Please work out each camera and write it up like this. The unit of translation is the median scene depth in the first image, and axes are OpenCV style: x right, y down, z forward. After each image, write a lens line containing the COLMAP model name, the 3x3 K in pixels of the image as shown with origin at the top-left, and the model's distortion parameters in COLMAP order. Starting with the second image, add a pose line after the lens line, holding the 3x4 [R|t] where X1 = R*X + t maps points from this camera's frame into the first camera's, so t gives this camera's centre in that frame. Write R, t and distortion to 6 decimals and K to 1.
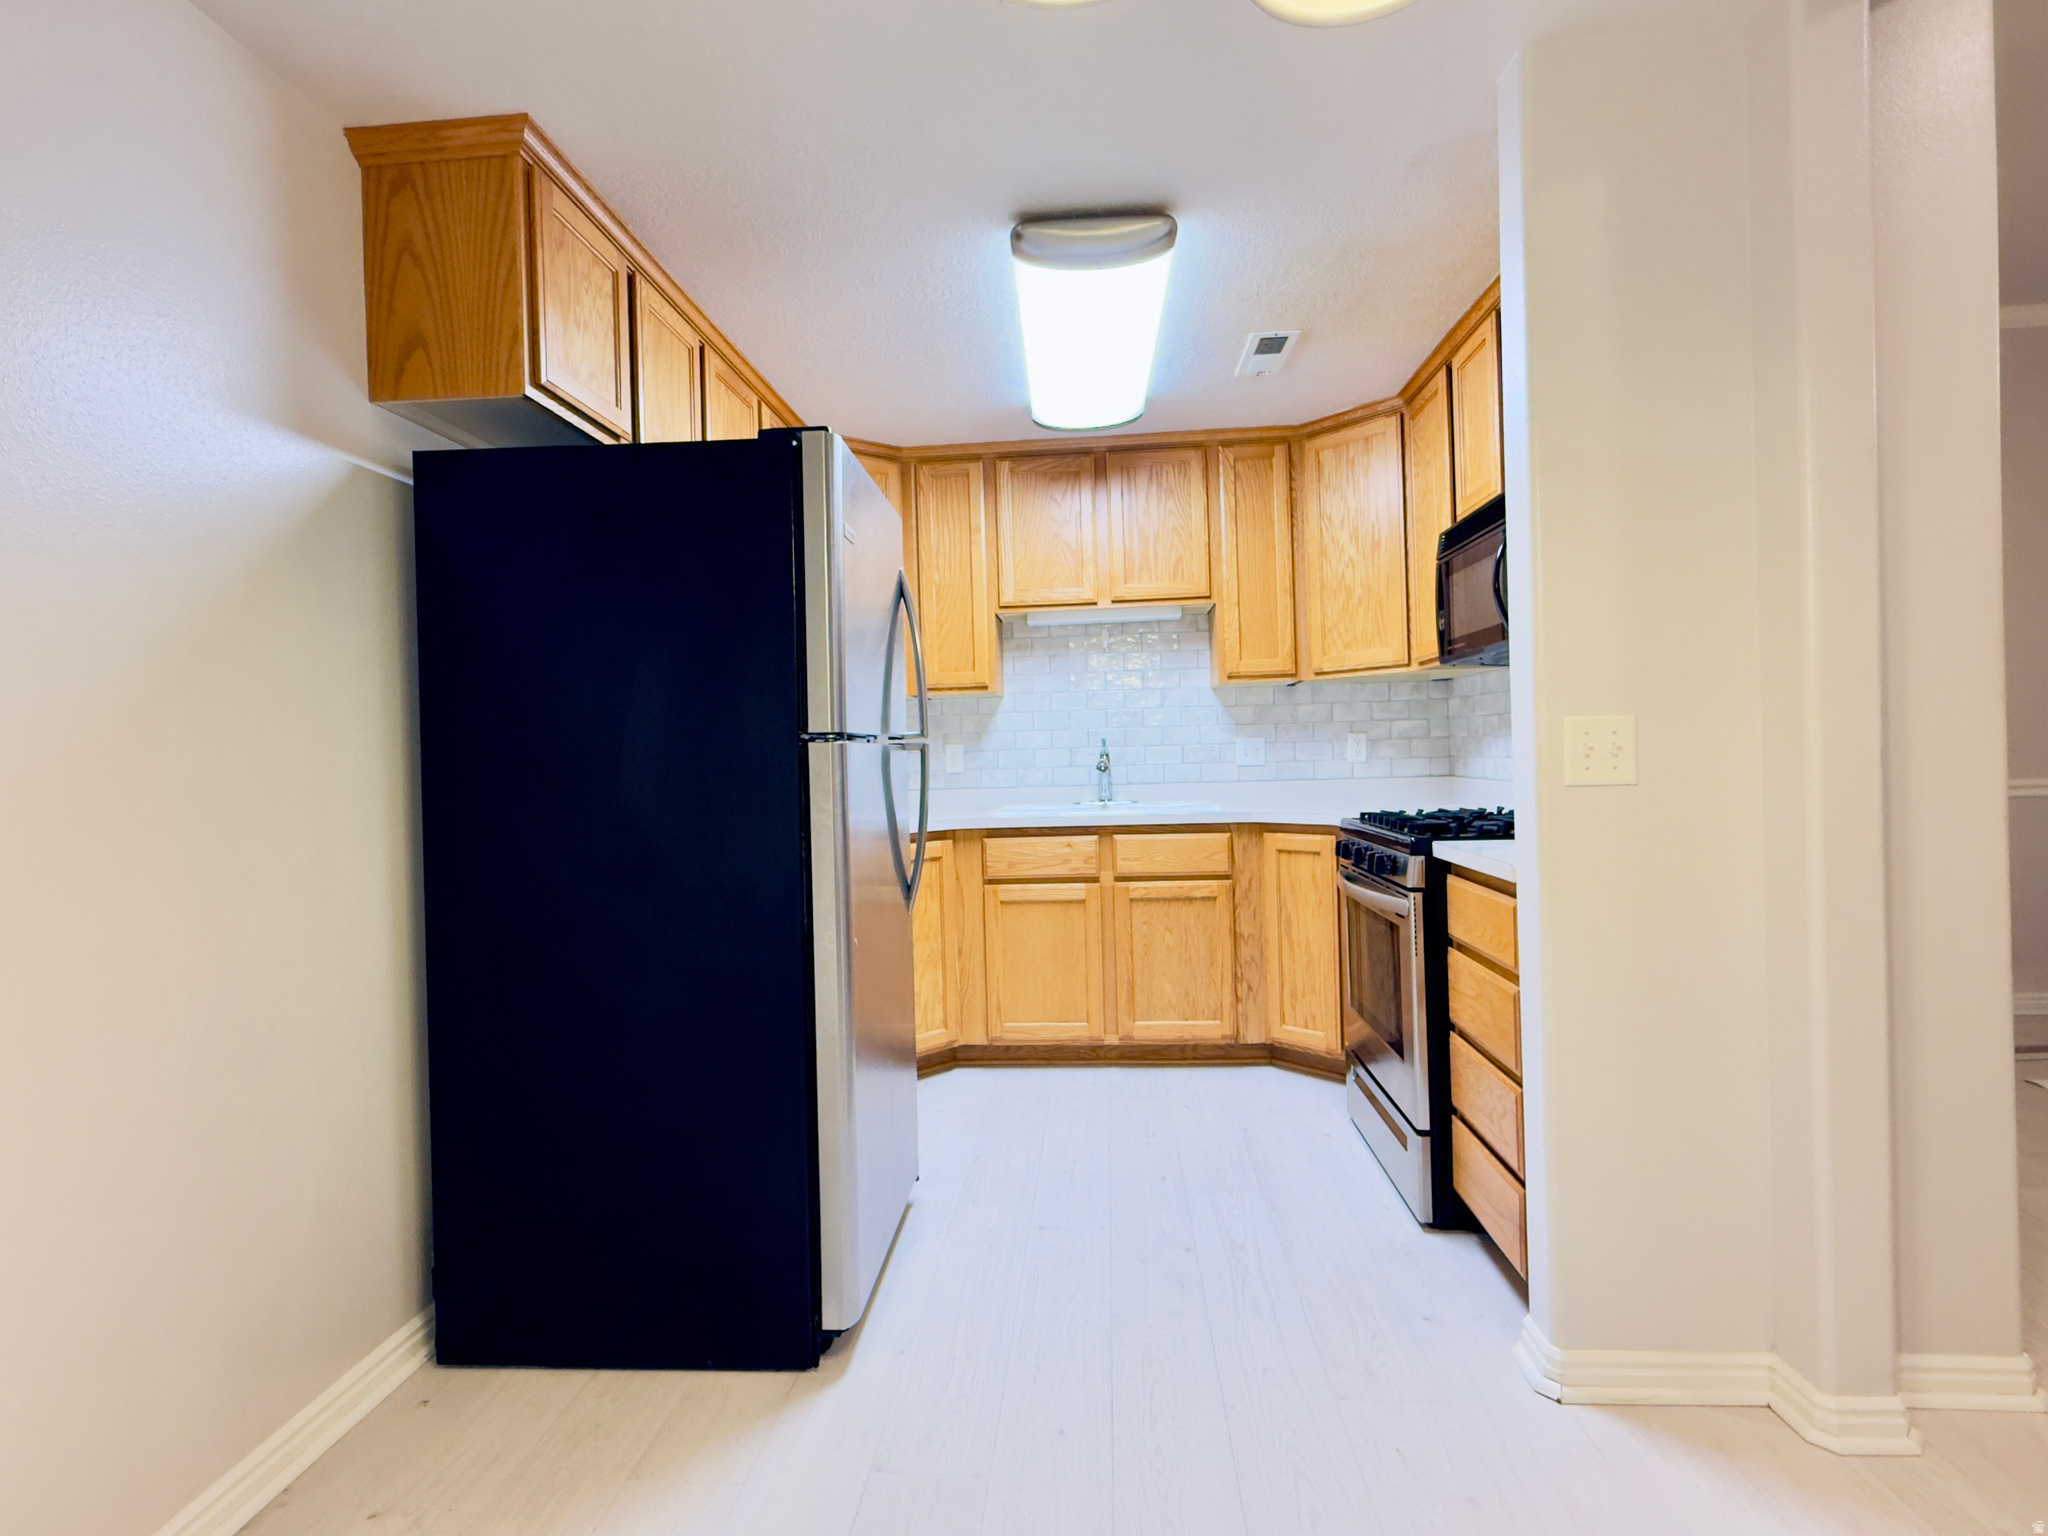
lens RADIAL K [[1022.4, 0, 1024.0], [0, 1022.4, 768.0], [0, 0, 1]] dist [0.001300, 0.000608]
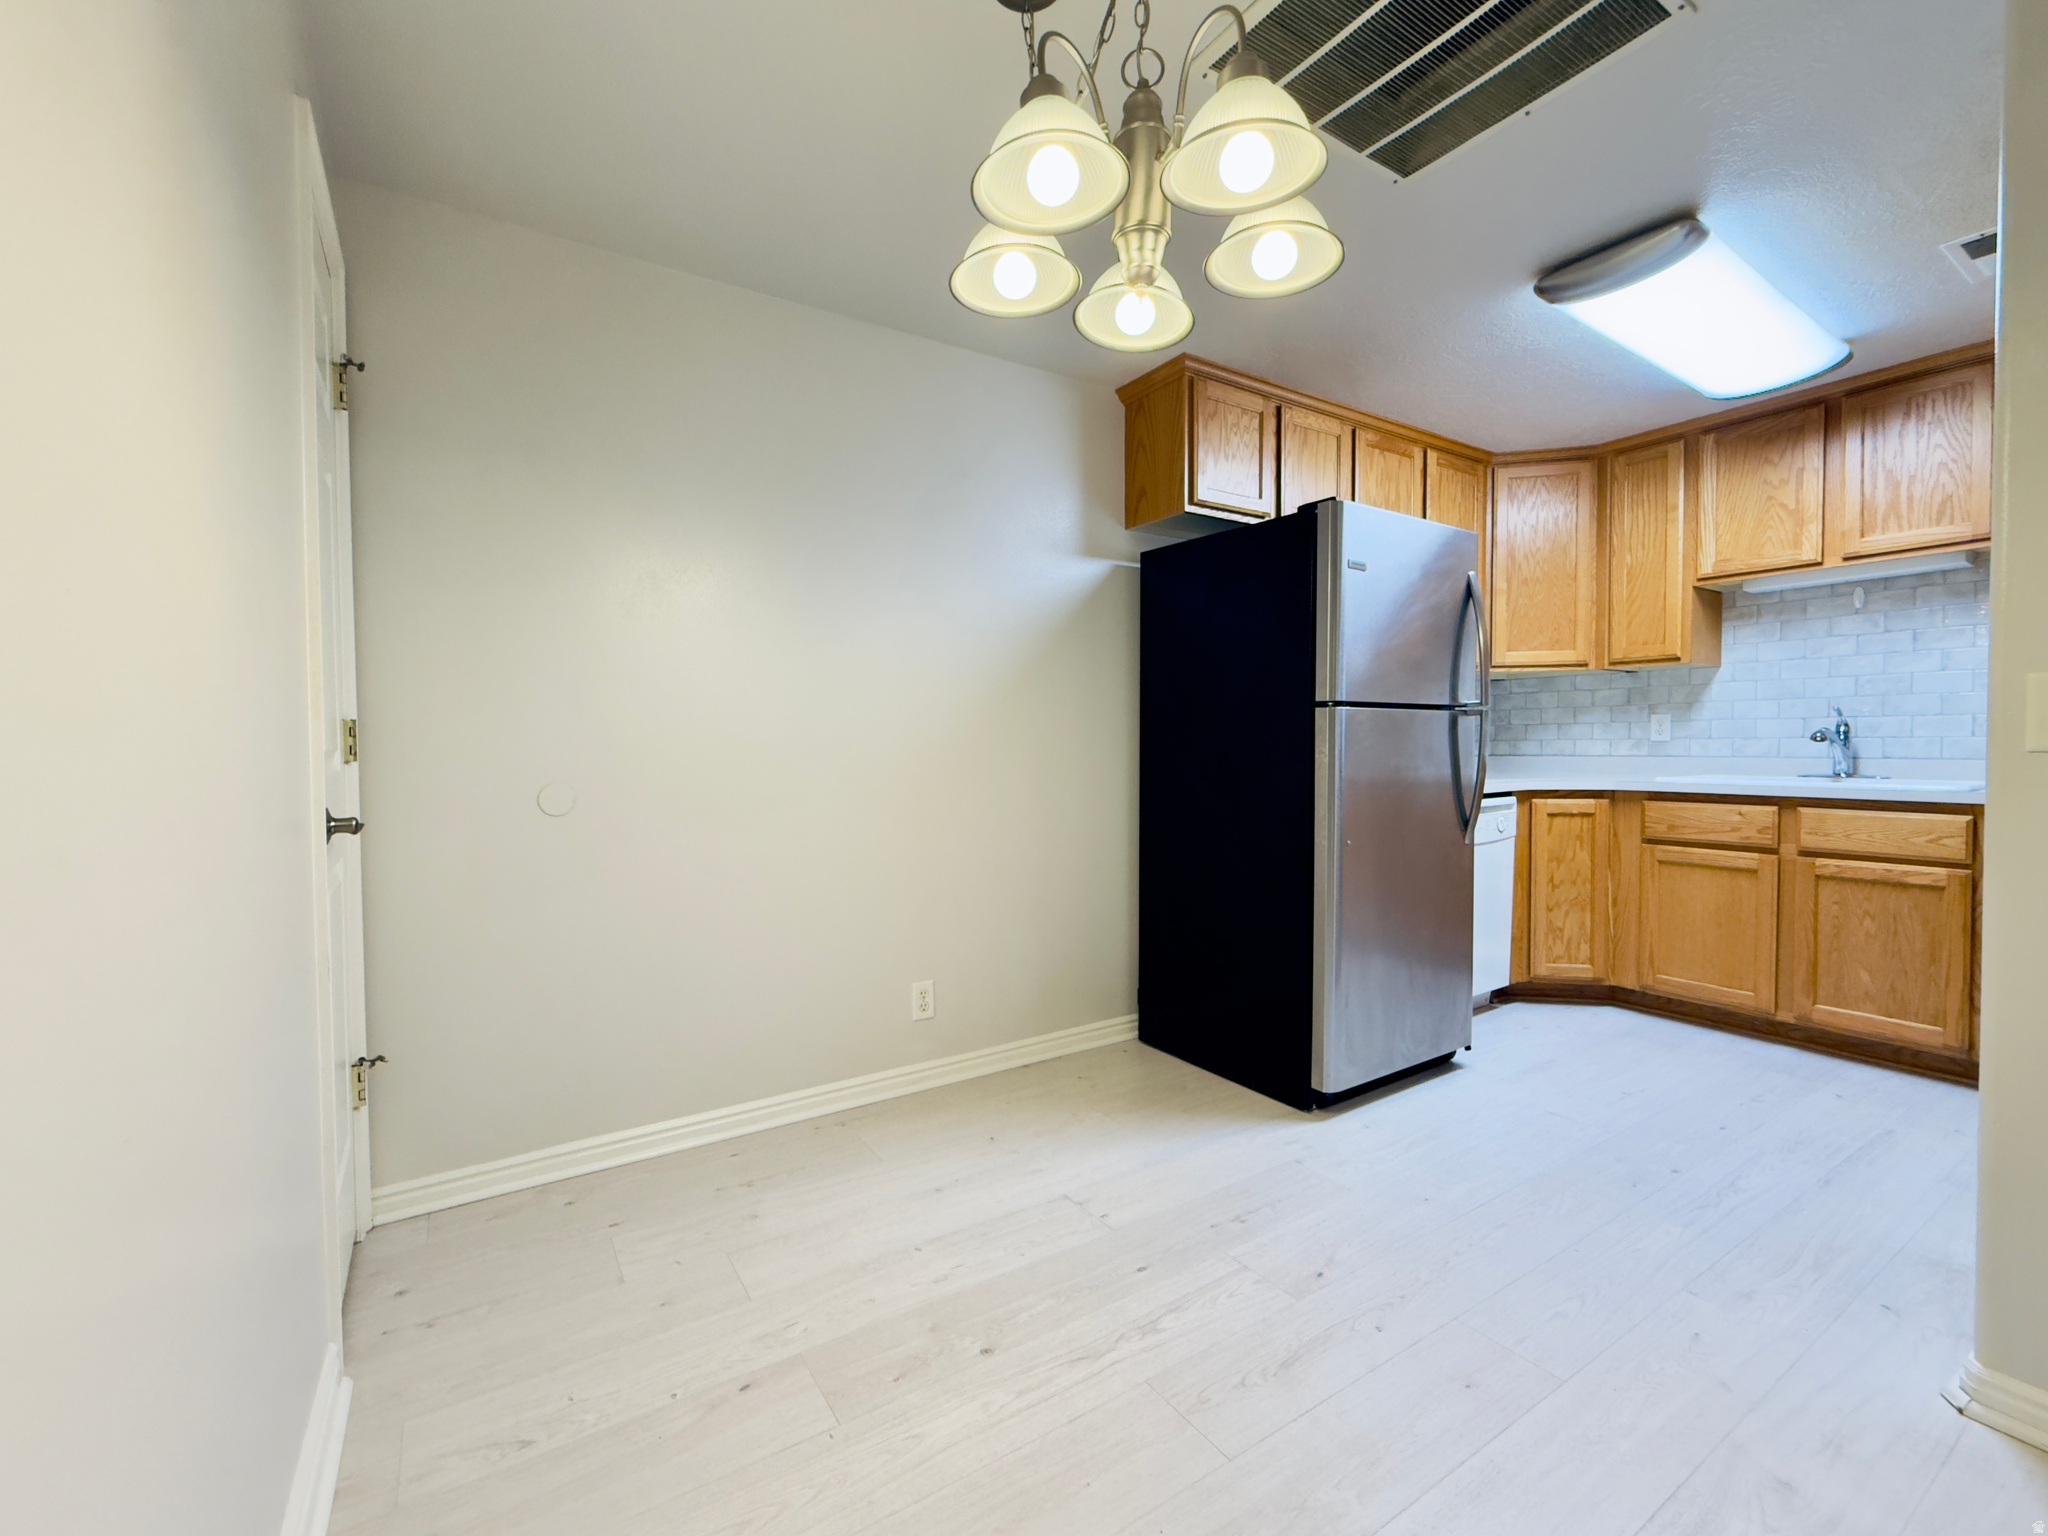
lens RADIAL K [[833.2, 0, 1024.0], [0, 833.2, 768.0], [0, 0, 1]] dist [0.001290, 0.000395]
pose [[0.620538, 0.052078, -0.782445, 0.246240], [-0.022911, 0.998570, 0.048293, 0.007411], [0.783841, -0.012041, 0.620844, -0.059122]]
